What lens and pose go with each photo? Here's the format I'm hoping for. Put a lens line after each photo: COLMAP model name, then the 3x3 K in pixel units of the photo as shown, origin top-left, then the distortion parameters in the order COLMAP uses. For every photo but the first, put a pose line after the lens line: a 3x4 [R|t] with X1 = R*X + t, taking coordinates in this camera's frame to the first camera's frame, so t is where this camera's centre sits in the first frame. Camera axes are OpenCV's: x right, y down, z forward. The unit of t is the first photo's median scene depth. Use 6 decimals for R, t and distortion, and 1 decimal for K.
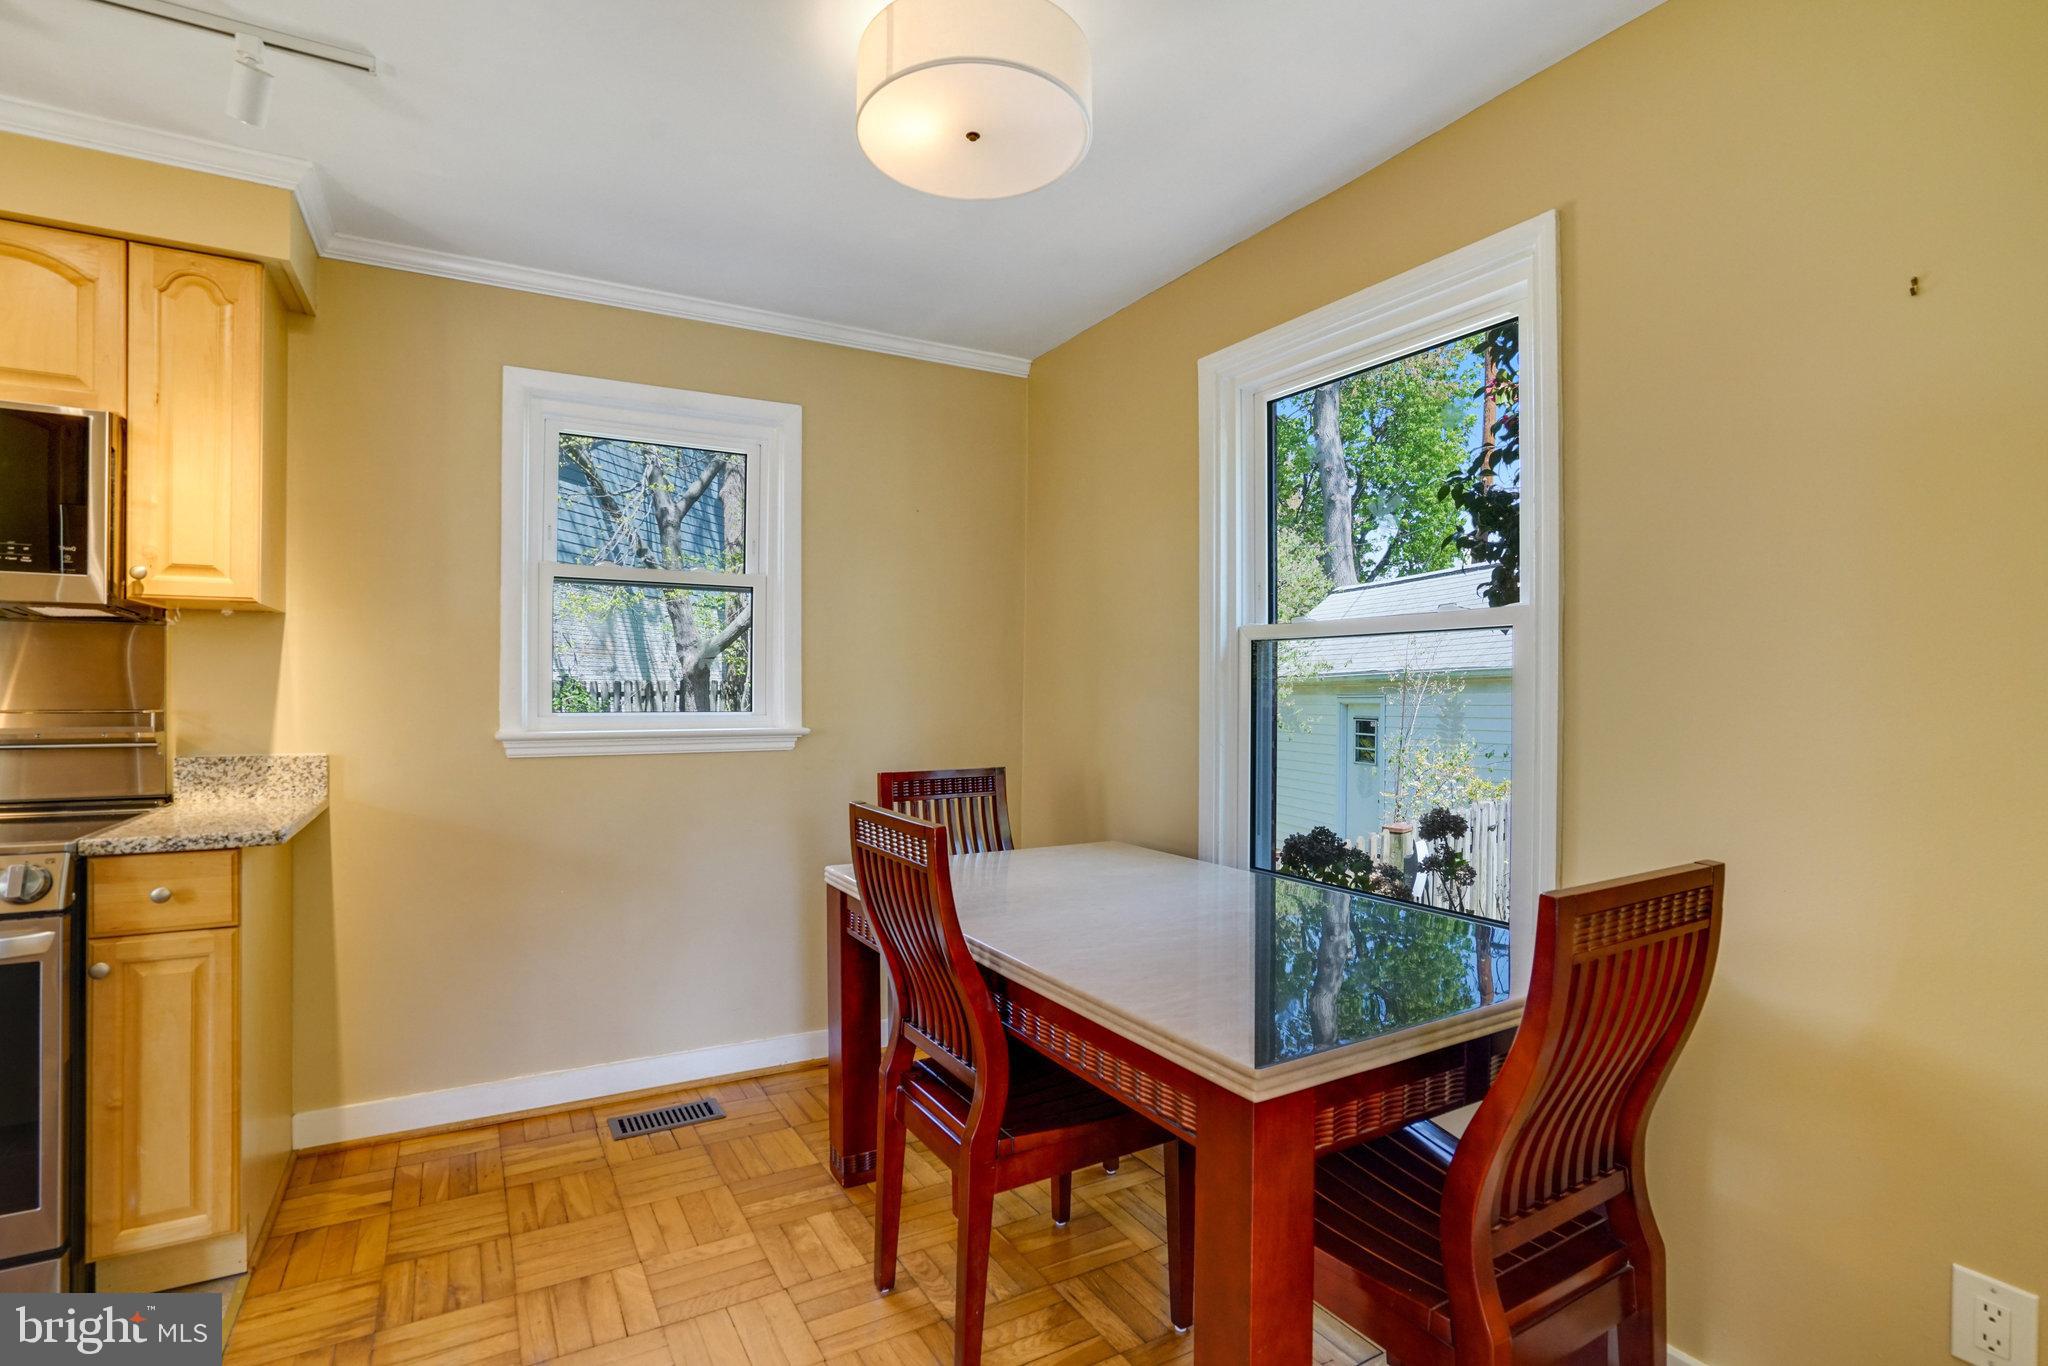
lens RADIAL K [[964.4, 0, 1024.0], [0, 964.4, 683.0], [0, 0, 1]] dist [-0.052213, 0.020700]
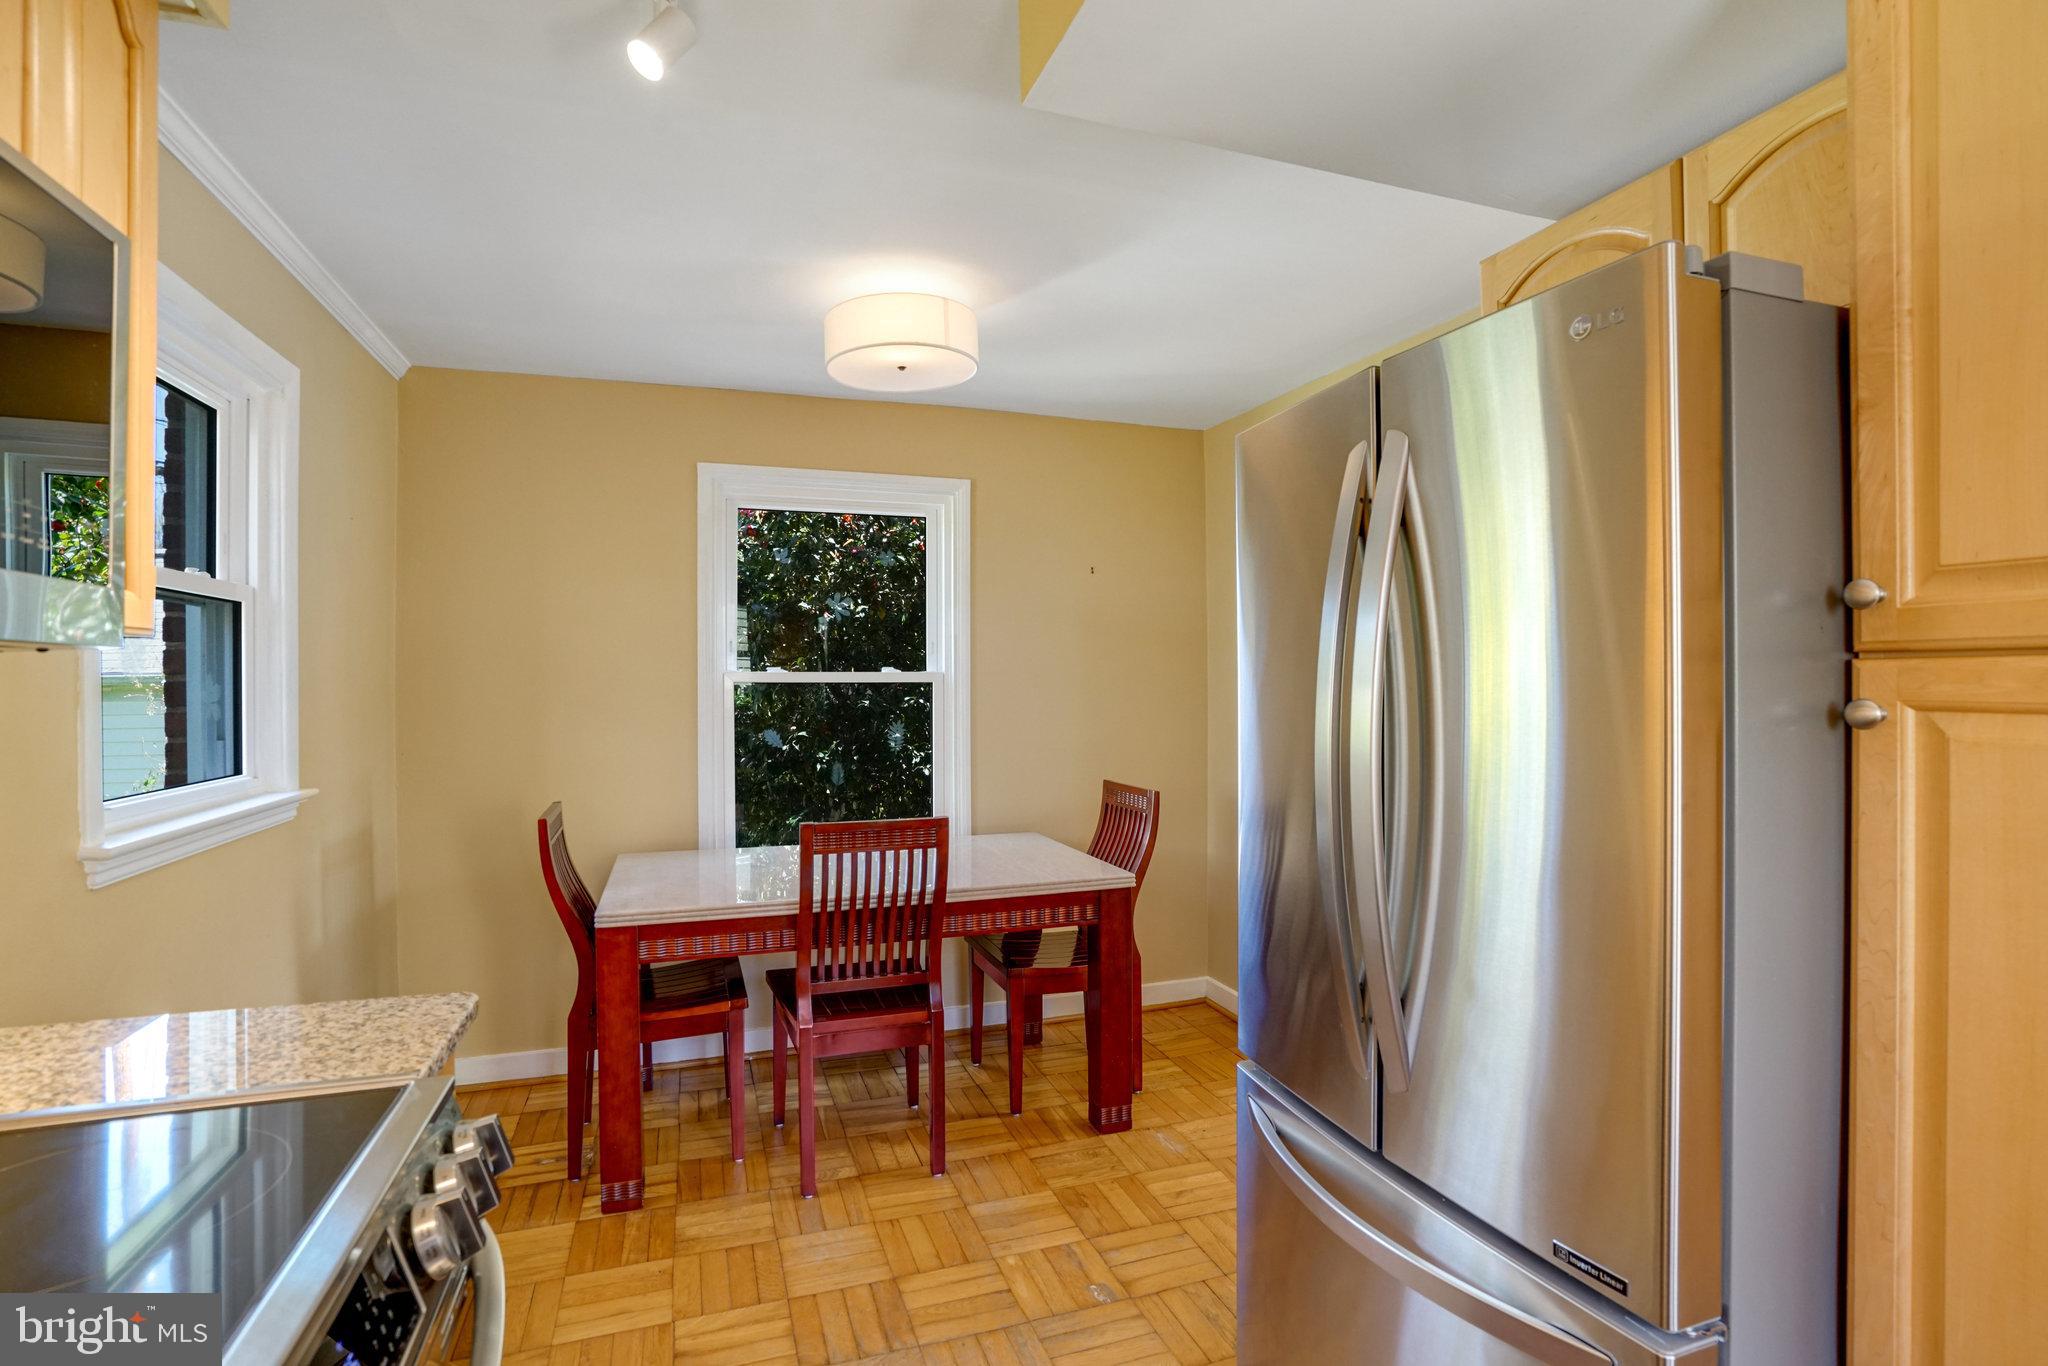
lens RADIAL K [[948.0, 0, 1024.0], [0, 948.0, 683.0], [0, 0, 1]] dist [-0.051844, 0.018653]
pose [[0.187918, -0.004051, 0.982176, -0.968228], [-0.009877, 0.999933, 0.006014, -0.056213], [-0.982135, -0.010831, 0.187865, 0.337224]]
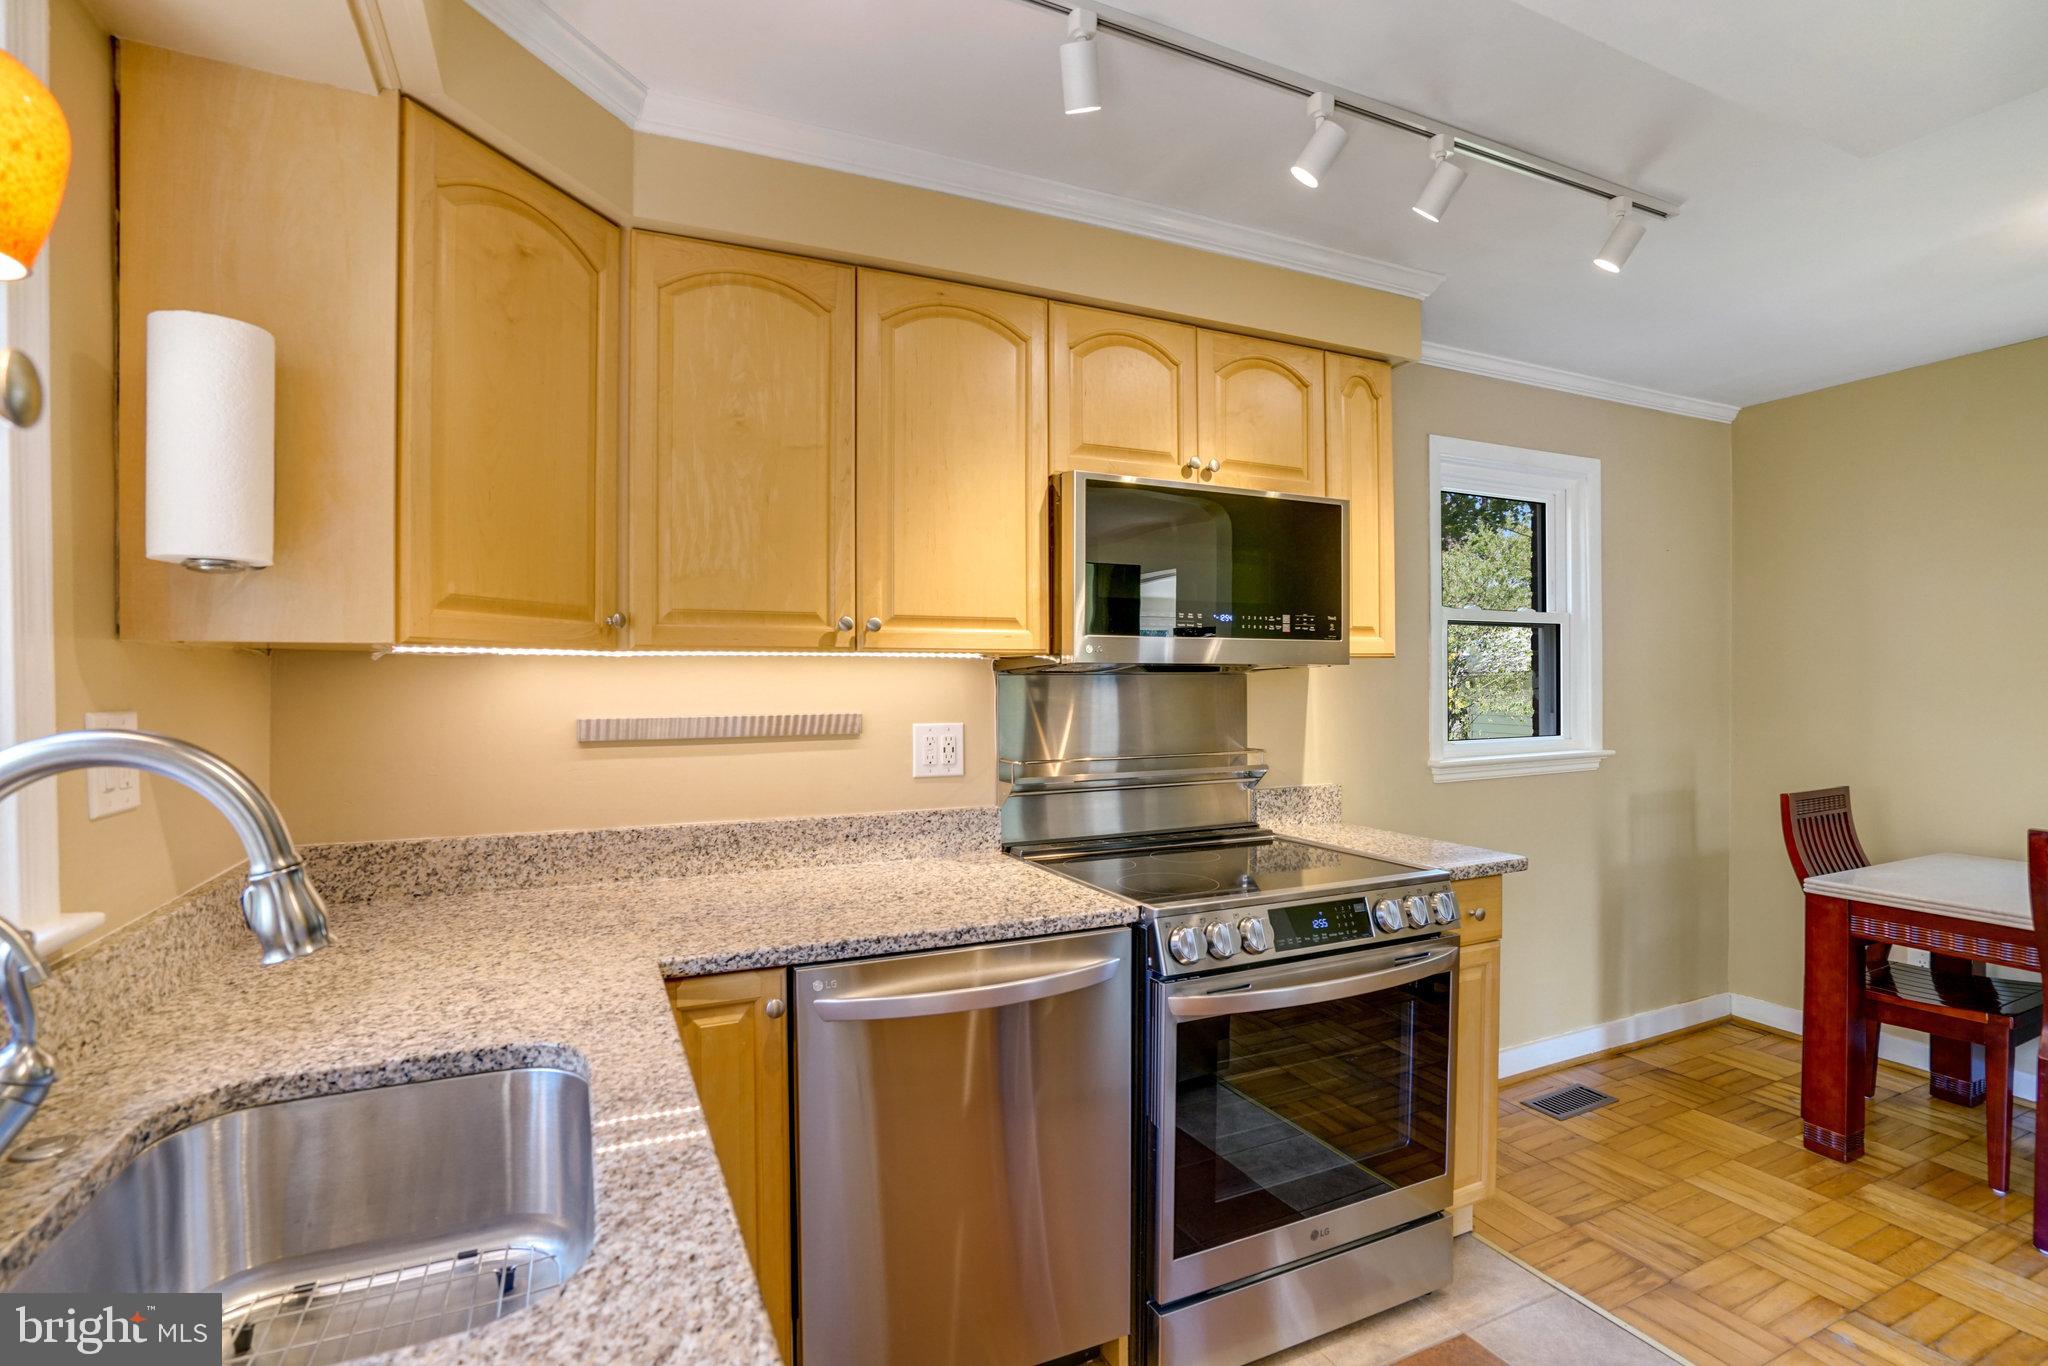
lens RADIAL K [[948.0, 0, 1024.0], [0, 948.0, 683.0], [0, 0, 1]] dist [-0.051844, 0.018653]
pose [[0.996154, -0.009847, -0.087068, -0.919704], [0.010623, 0.999908, 0.008449, -0.054145], [0.086976, -0.009341, 0.996167, -0.147696]]
